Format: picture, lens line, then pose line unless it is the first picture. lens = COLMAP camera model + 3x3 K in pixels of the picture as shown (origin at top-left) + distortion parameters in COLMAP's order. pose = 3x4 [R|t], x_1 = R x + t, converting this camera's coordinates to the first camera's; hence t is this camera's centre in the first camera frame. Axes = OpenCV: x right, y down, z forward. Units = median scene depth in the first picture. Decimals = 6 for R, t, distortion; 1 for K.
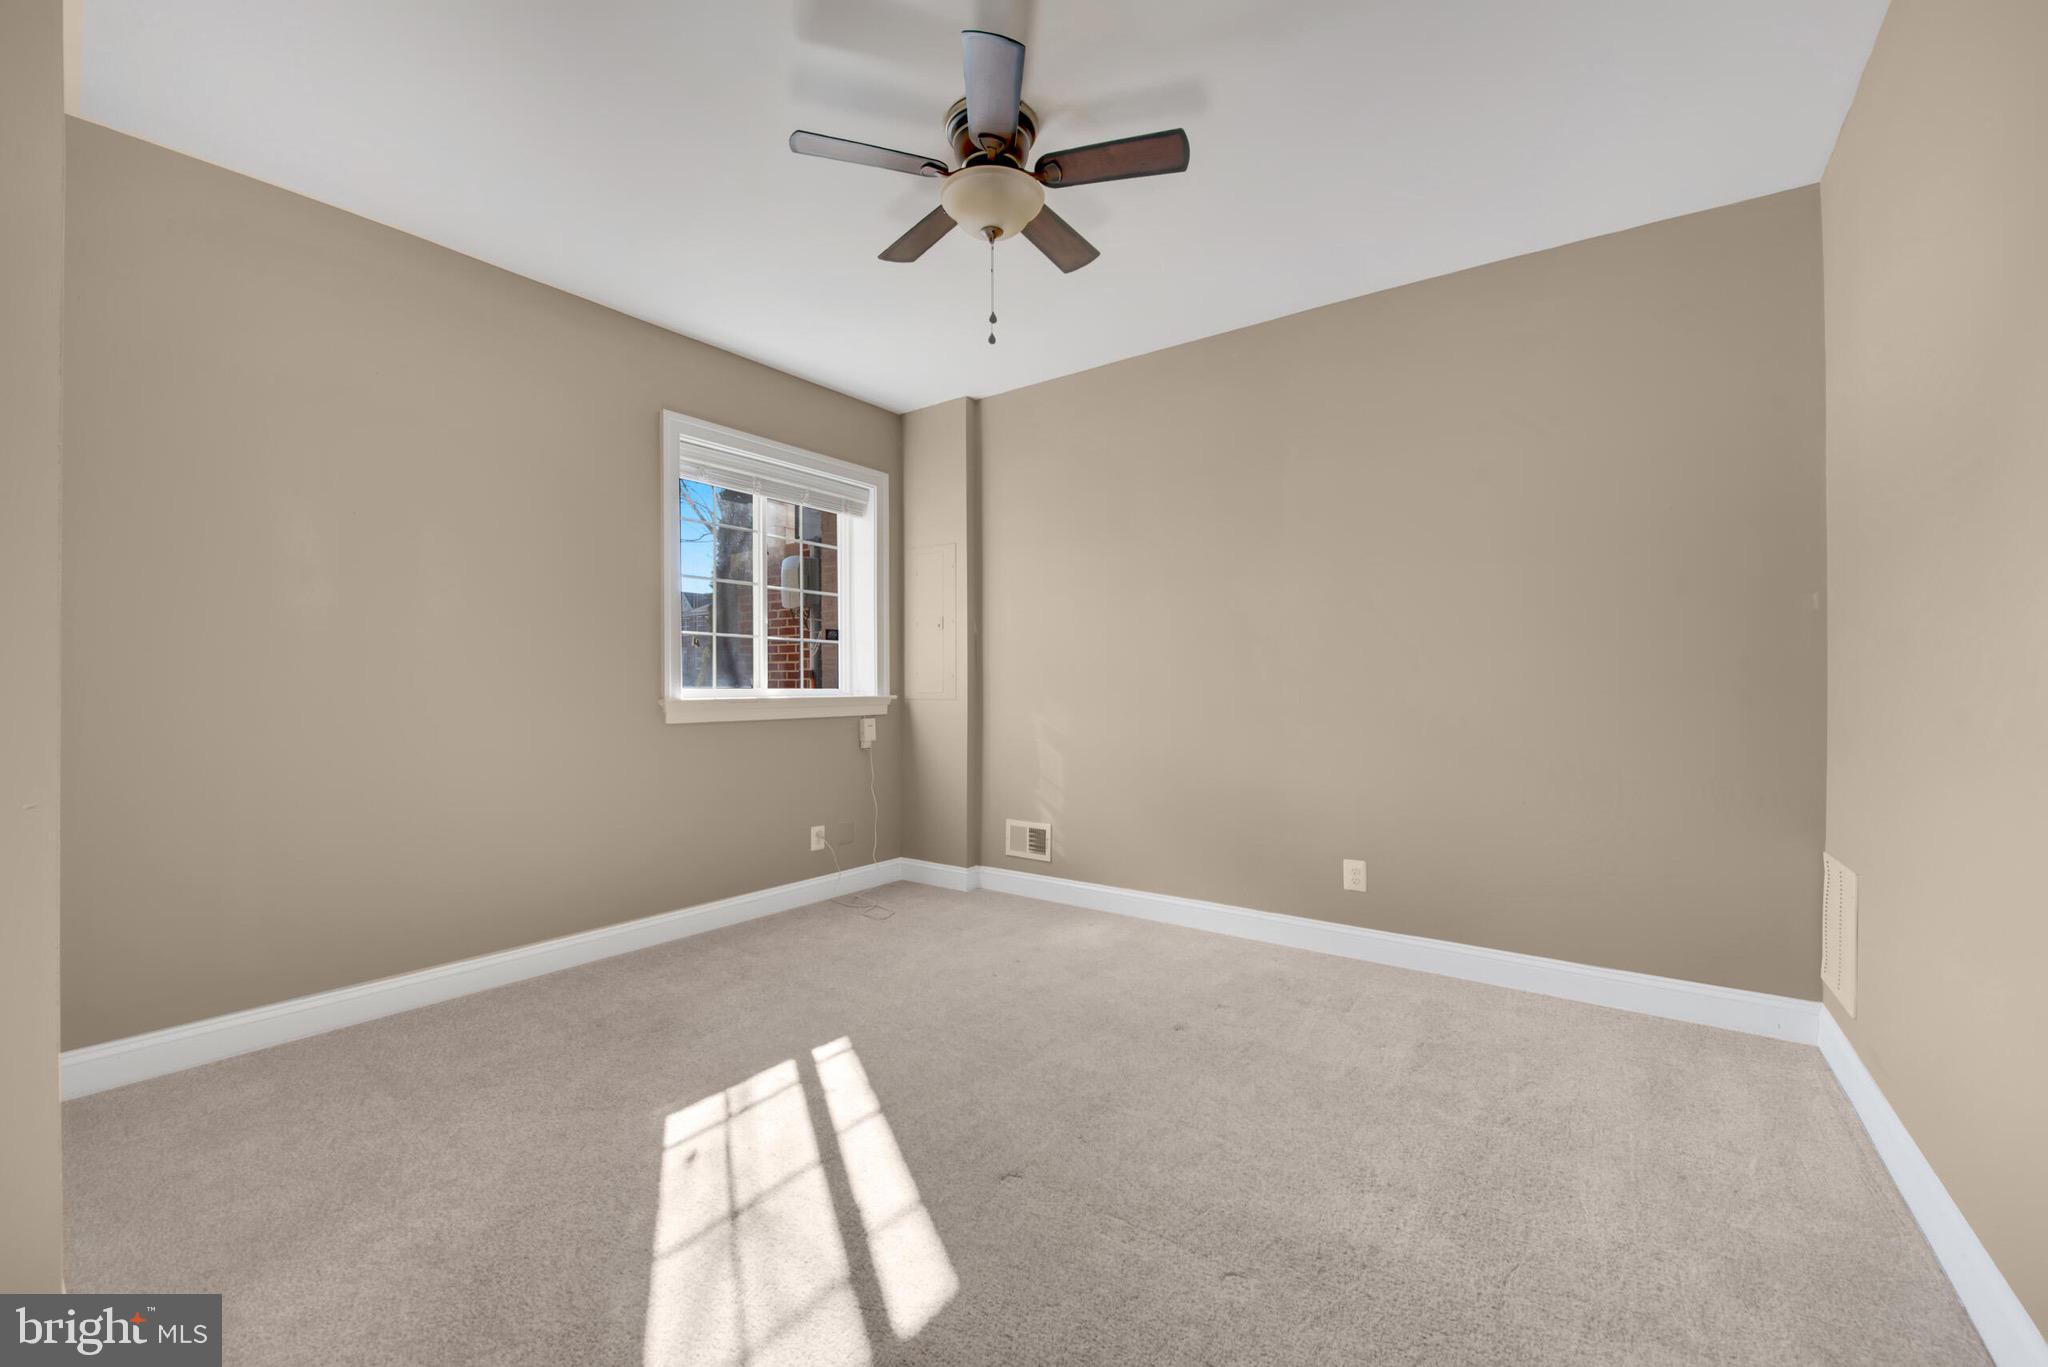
lens RADIAL K [[818.9, 0, 1024.0], [0, 818.9, 683.5], [0, 0, 1]] dist [-0.012846, 0.000025]
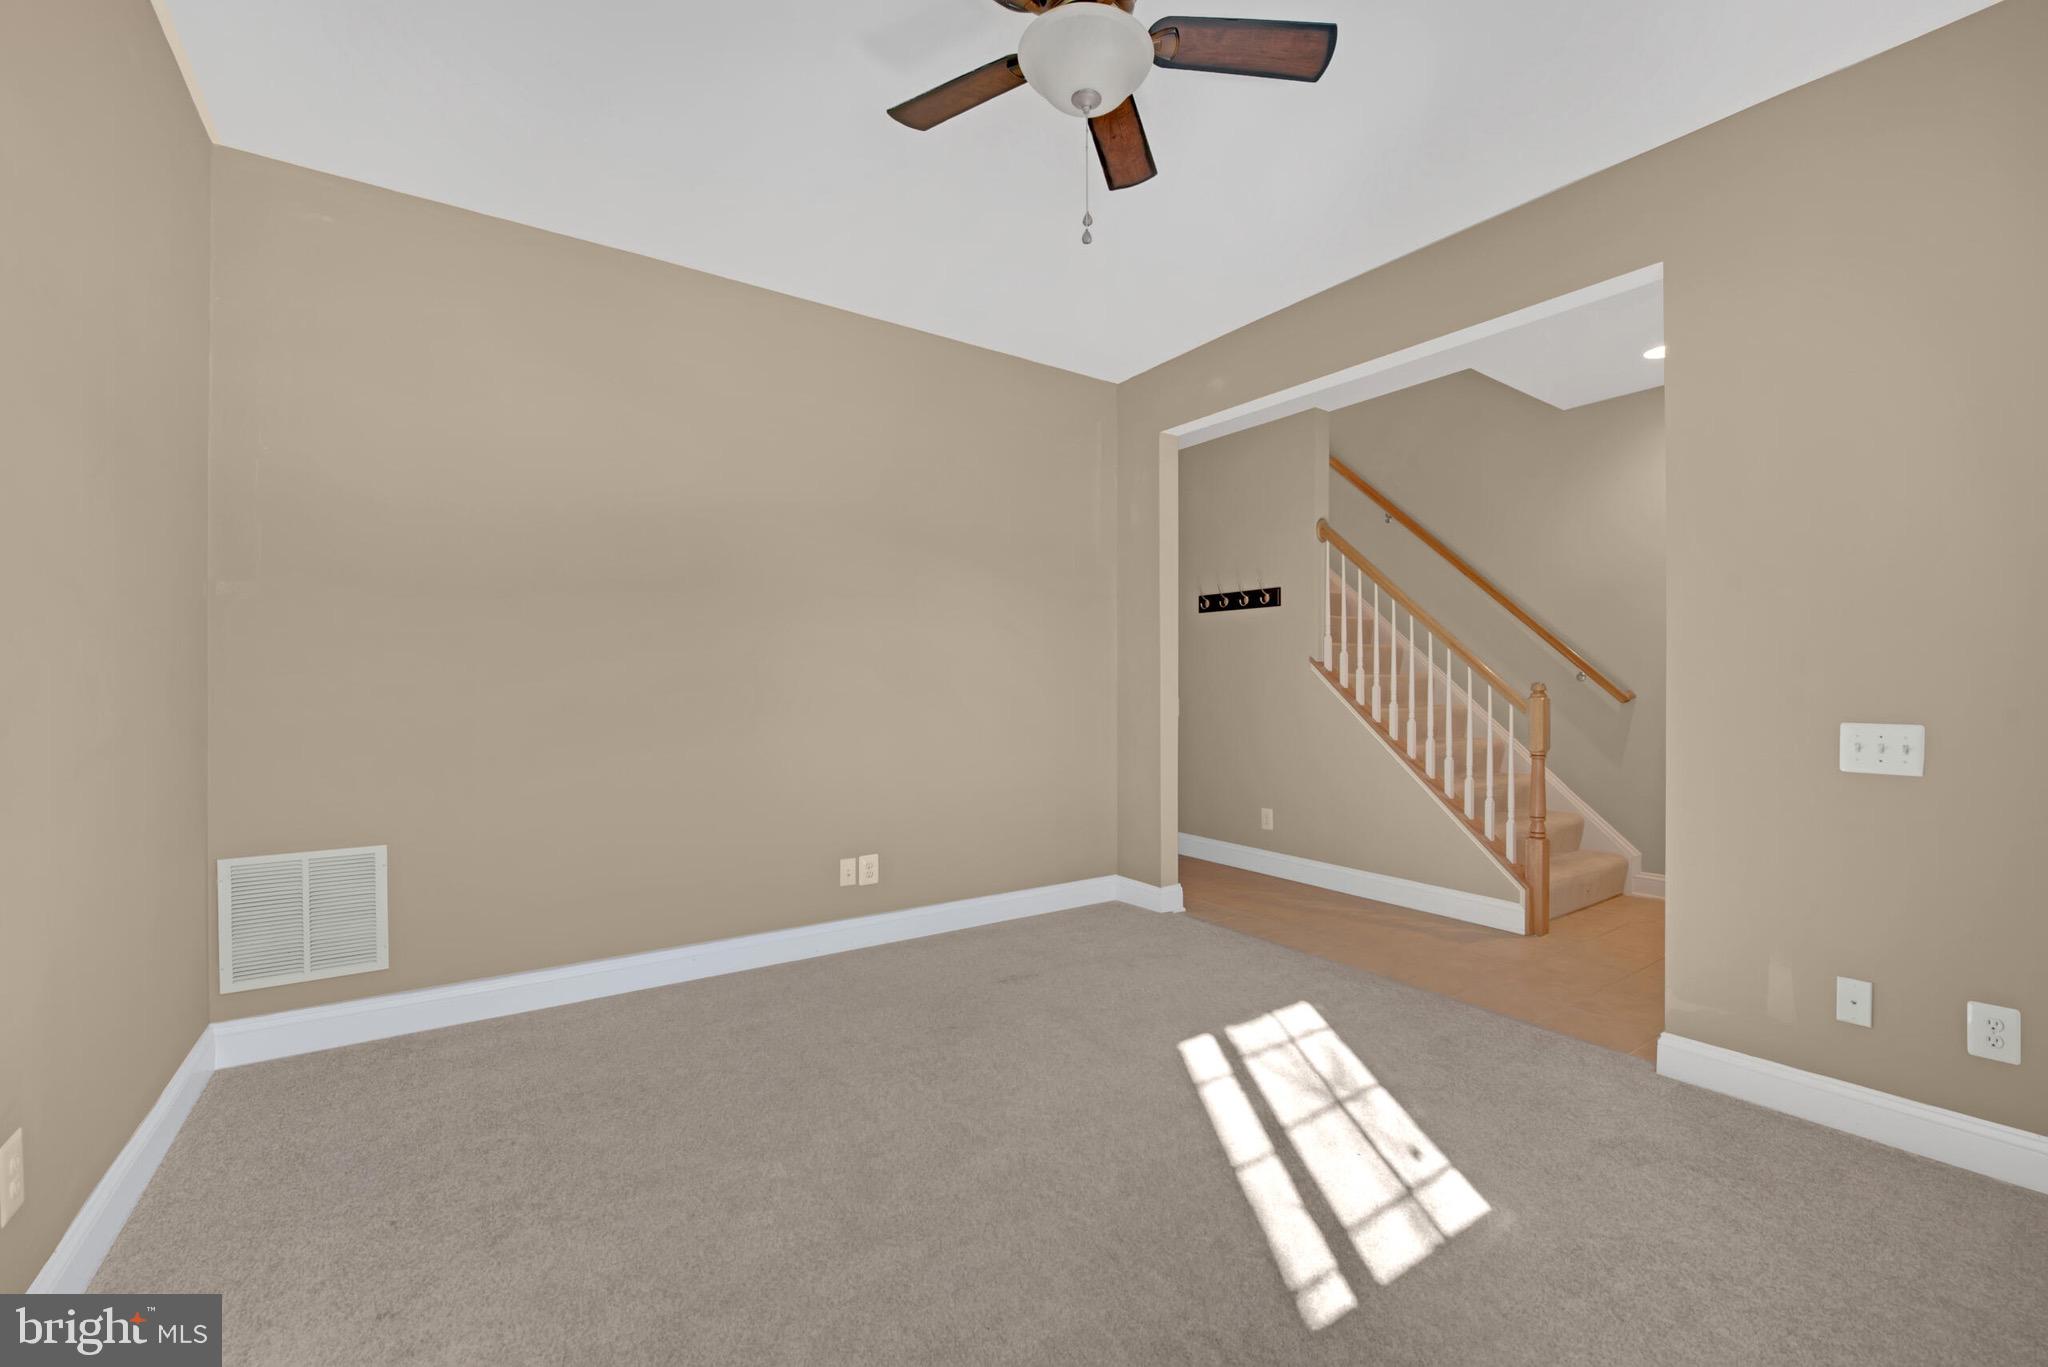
lens RADIAL K [[818.9, 0, 1024.0], [0, 818.9, 683.5], [0, 0, 1]] dist [-0.012846, 0.000025]
pose [[-0.934455, 0.000100, 0.356081, -0.308691], [0.004864, 0.999910, 0.012483, -0.035391], [-0.356048, 0.013397, -0.934372, 2.132504]]
